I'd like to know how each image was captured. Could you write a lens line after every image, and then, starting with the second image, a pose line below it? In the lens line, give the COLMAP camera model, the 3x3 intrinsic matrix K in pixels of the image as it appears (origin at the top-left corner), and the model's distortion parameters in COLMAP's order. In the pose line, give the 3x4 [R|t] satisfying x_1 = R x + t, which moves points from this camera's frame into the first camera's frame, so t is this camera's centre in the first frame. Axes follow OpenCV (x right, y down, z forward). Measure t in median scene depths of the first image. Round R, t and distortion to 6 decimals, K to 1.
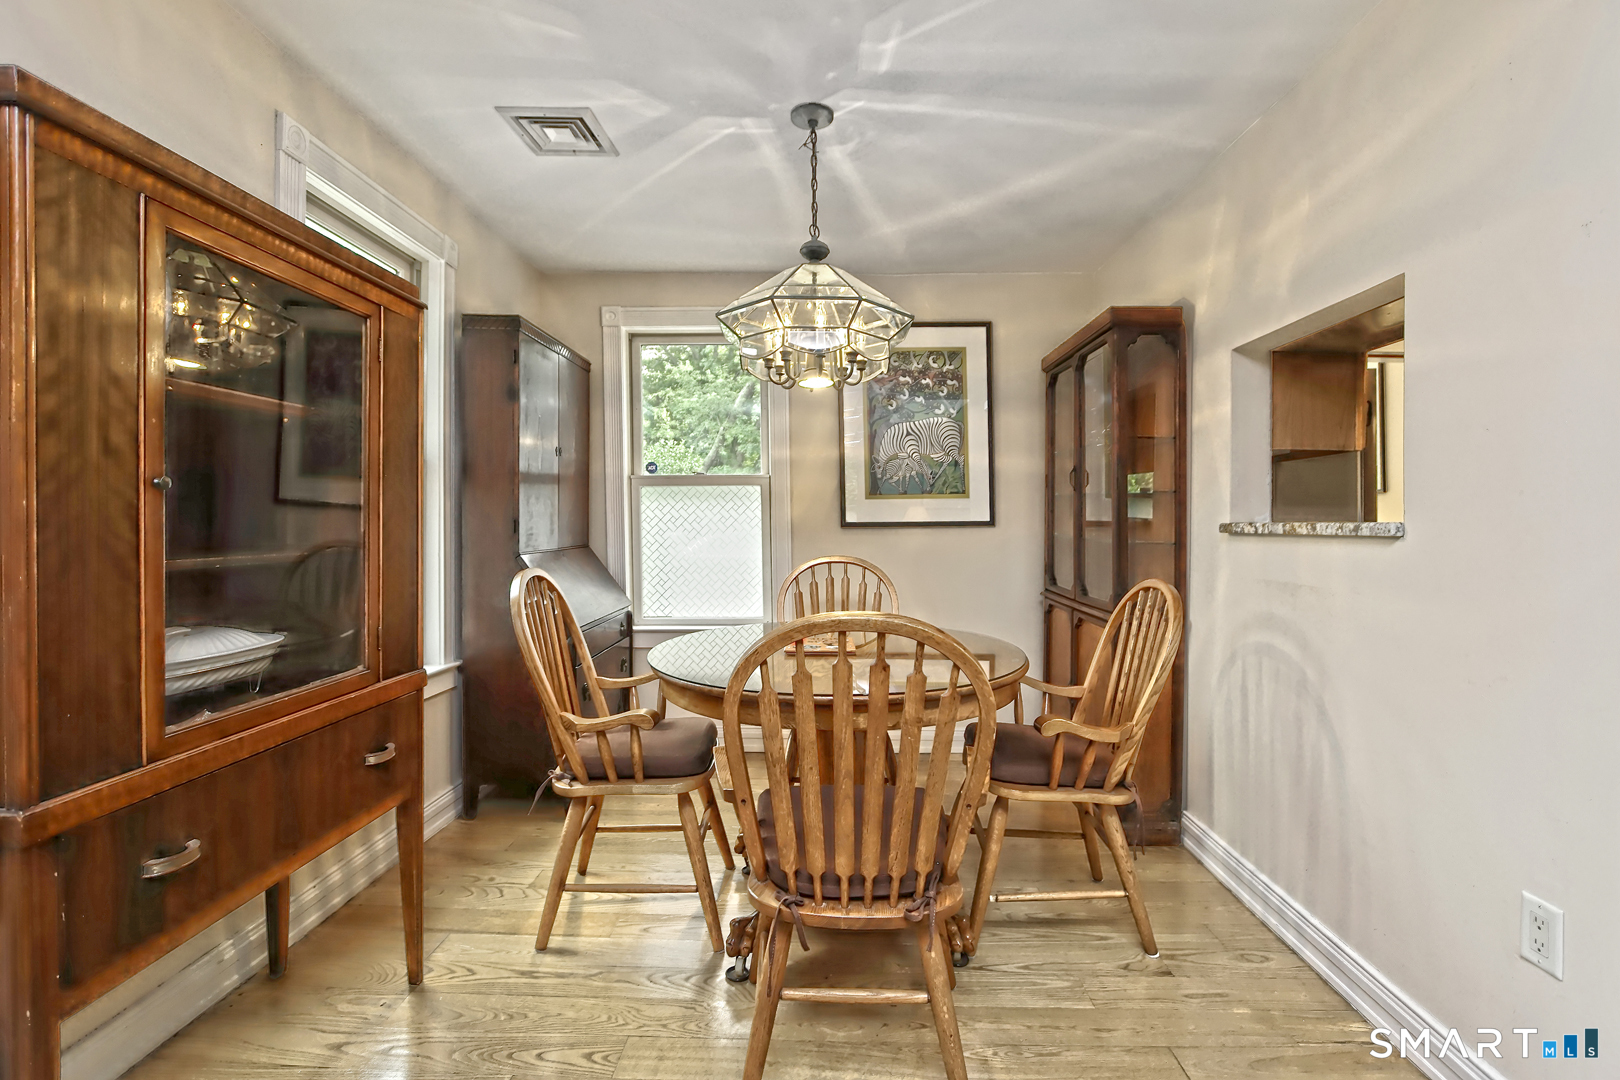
lens RADIAL K [[752.1, 0, 808.3], [0, 752.1, 530.6], [0, 0, 1]] dist [-0.008851, 0.001473]
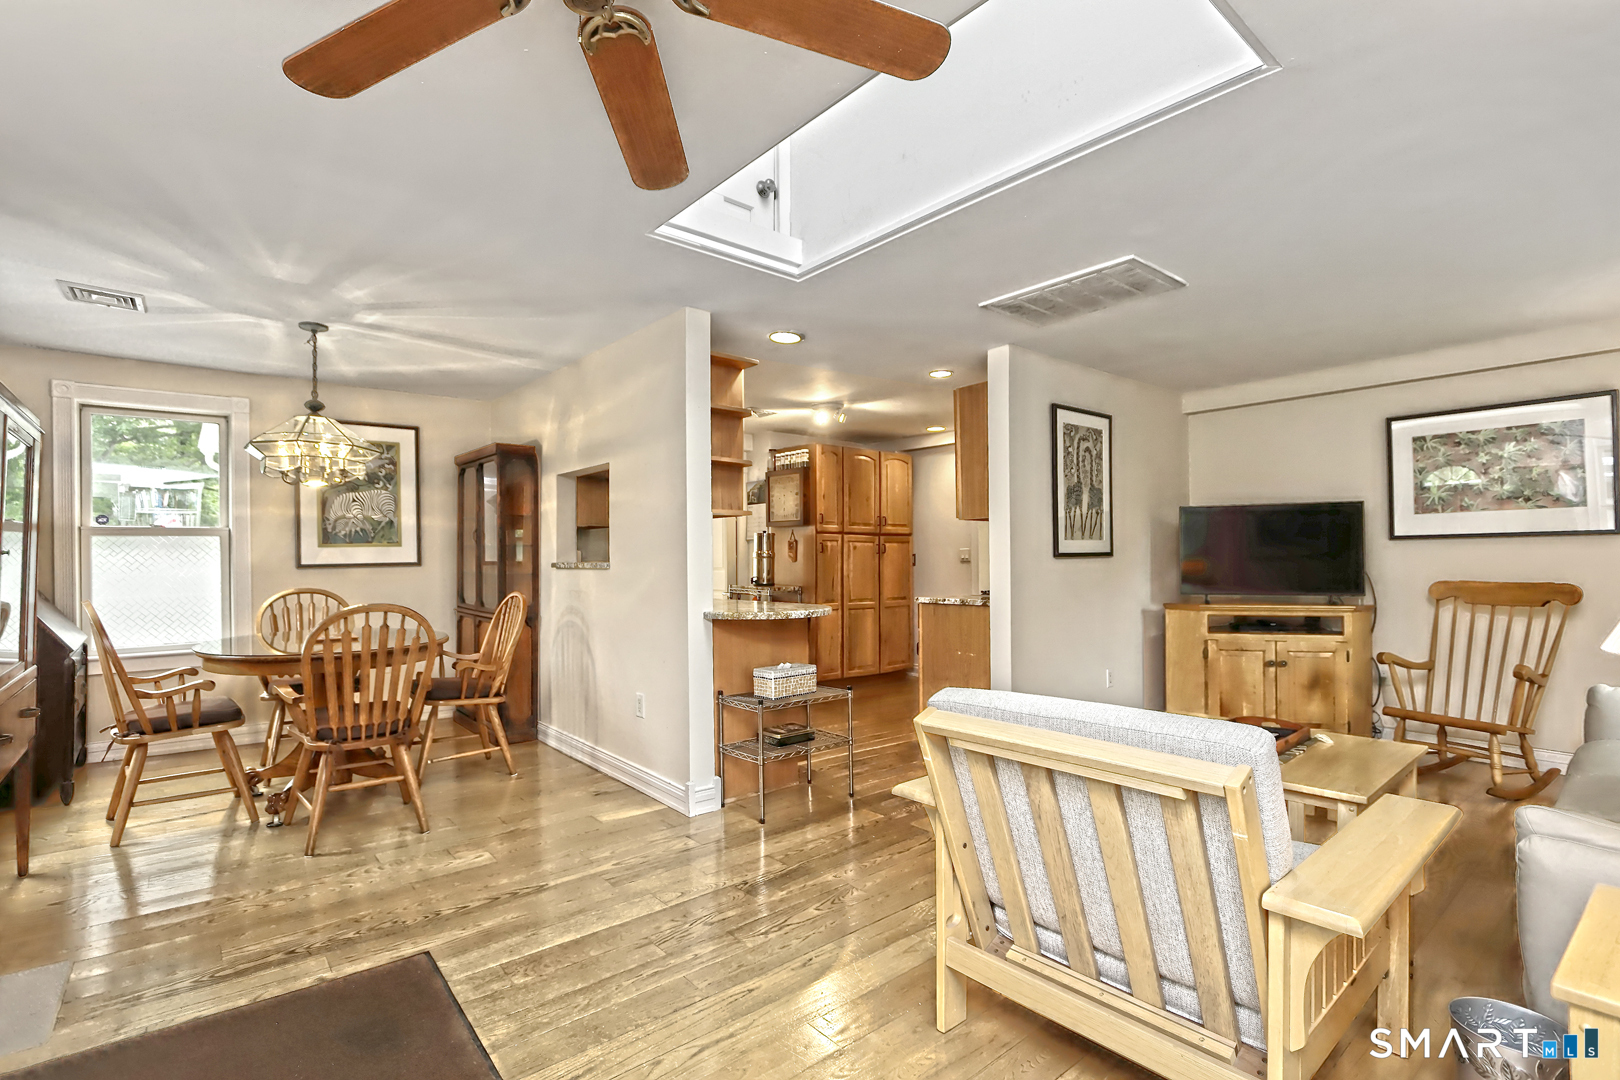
lens RADIAL K [[752.1, 0, 812.7], [0, 752.1, 536.8], [0, 0, 1]] dist [-0.008851, 0.001473]
pose [[0.732085, 0.009418, 0.681148, -0.290689], [0.016854, 0.999348, -0.031932, -0.003552], [-0.681005, 0.034857, 0.731449, -0.908489]]
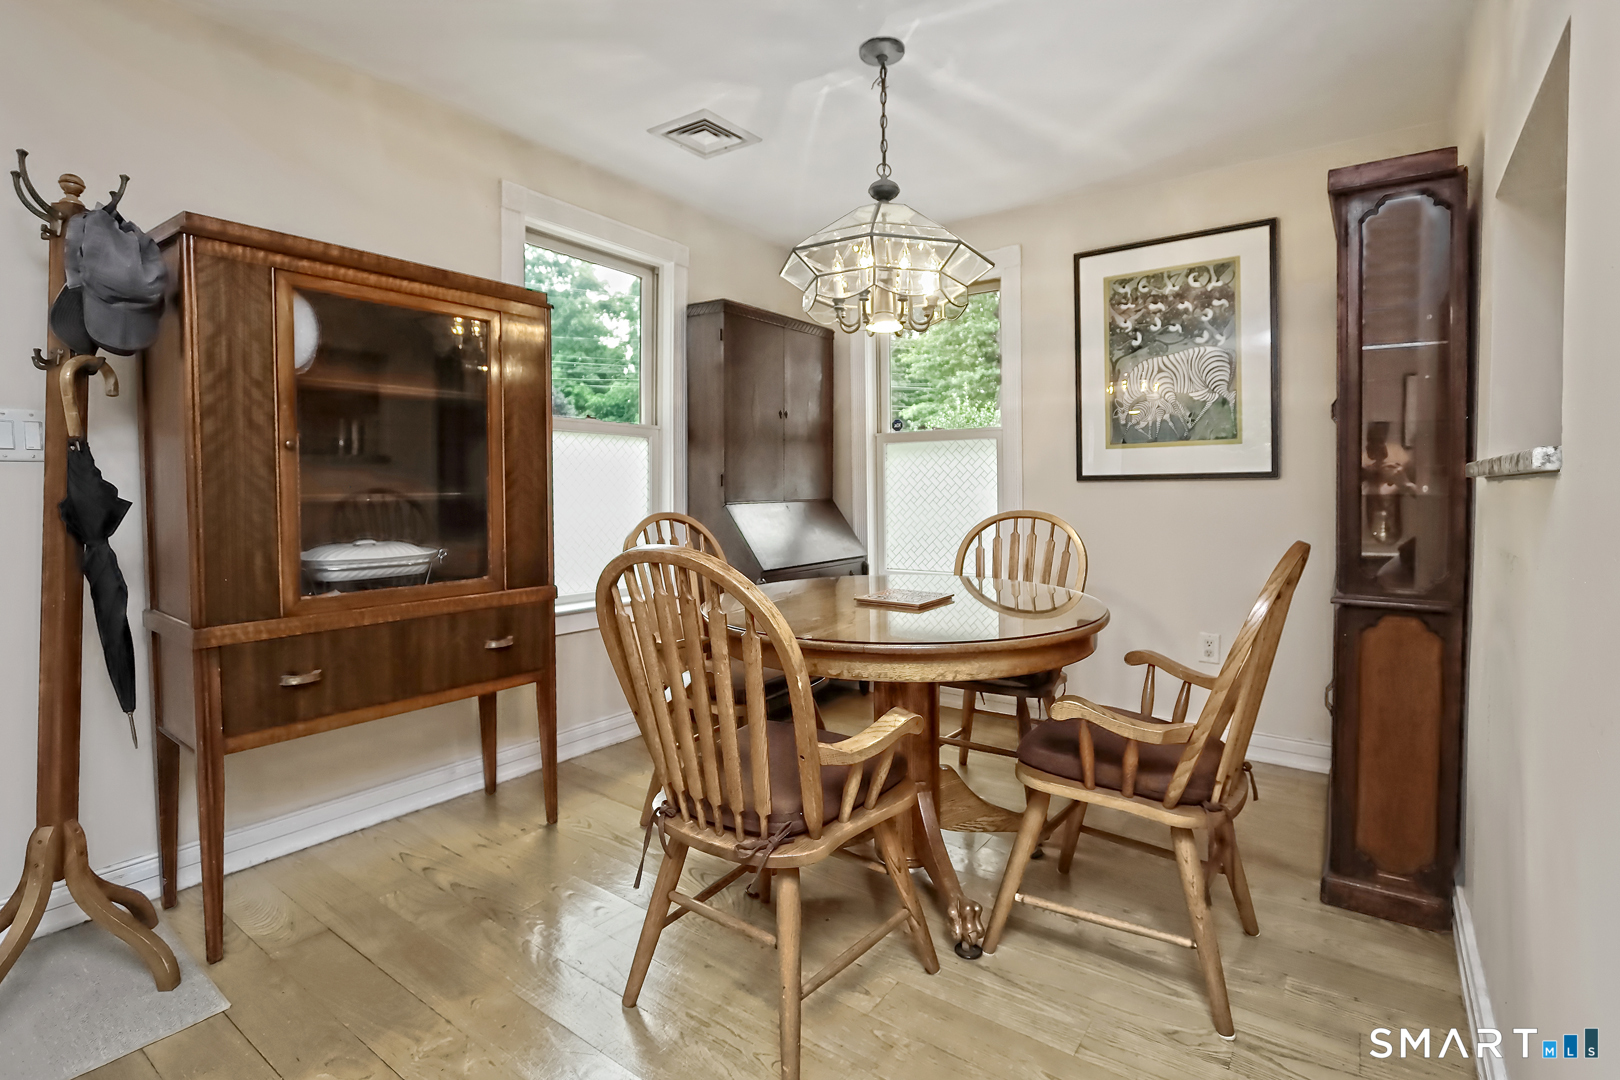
lens RADIAL K [[752.1, 0, 845.1], [0, 752.1, 510.9], [0, 0, 1]] dist [-0.008851, 0.001473]
pose [[0.831860, 0.012337, -0.554848, 0.468025], [-0.001579, 0.999801, 0.019864, 0.020472], [0.554983, -0.015648, 0.831715, 0.143608]]
